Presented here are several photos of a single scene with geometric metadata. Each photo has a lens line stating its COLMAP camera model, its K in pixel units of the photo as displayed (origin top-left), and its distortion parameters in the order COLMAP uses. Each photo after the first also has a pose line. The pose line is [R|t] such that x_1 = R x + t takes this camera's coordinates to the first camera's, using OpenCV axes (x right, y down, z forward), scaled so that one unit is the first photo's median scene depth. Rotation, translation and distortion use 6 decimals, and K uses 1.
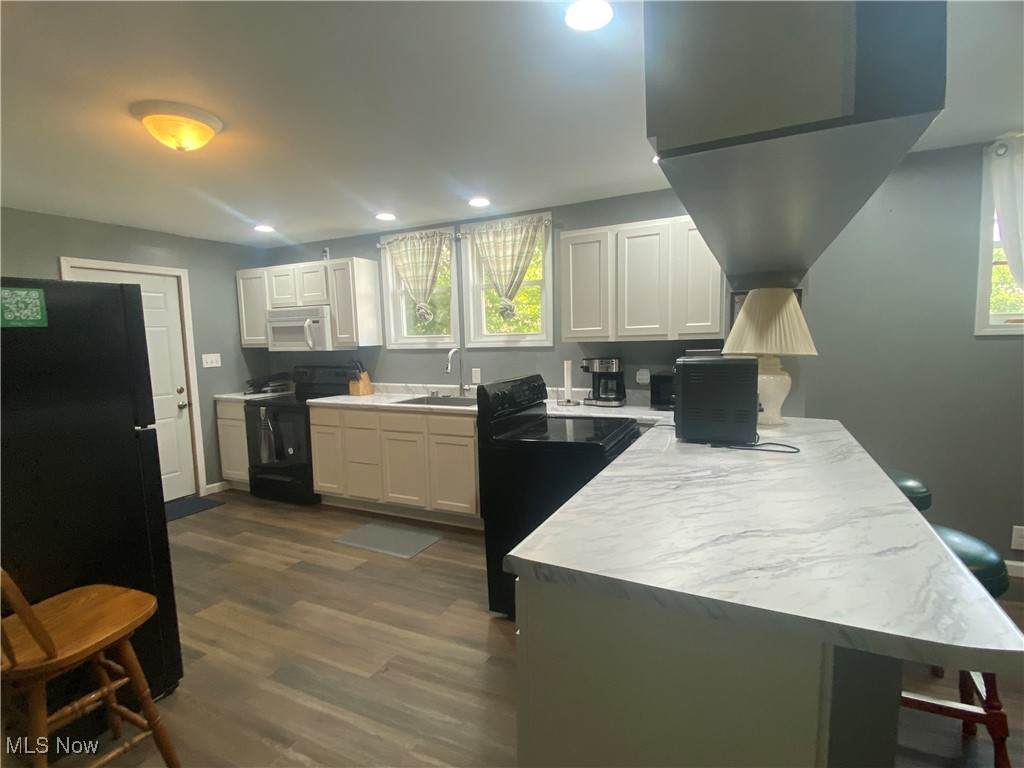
lens RADIAL K [[498.0, 0, 512.0], [0, 498.0, 384.0], [0, 0, 1]] dist [0.032774, -0.035006]
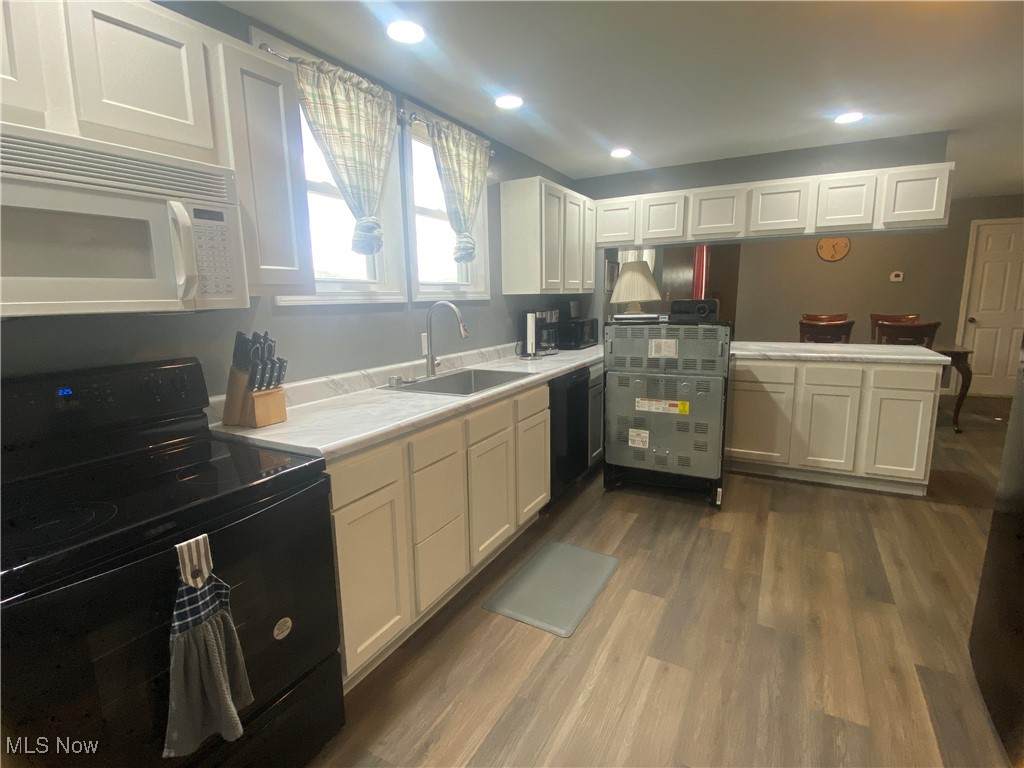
lens RADIAL K [[498.0, 0, 512.0], [0, 498.0, 384.0], [0, 0, 1]] dist [0.032774, -0.035006]
pose [[0.046519, -0.150401, 0.987530, -0.740485], [0.110617, 0.983296, 0.144545, -0.047532], [-0.992774, 0.102514, 0.062378, 0.844433]]
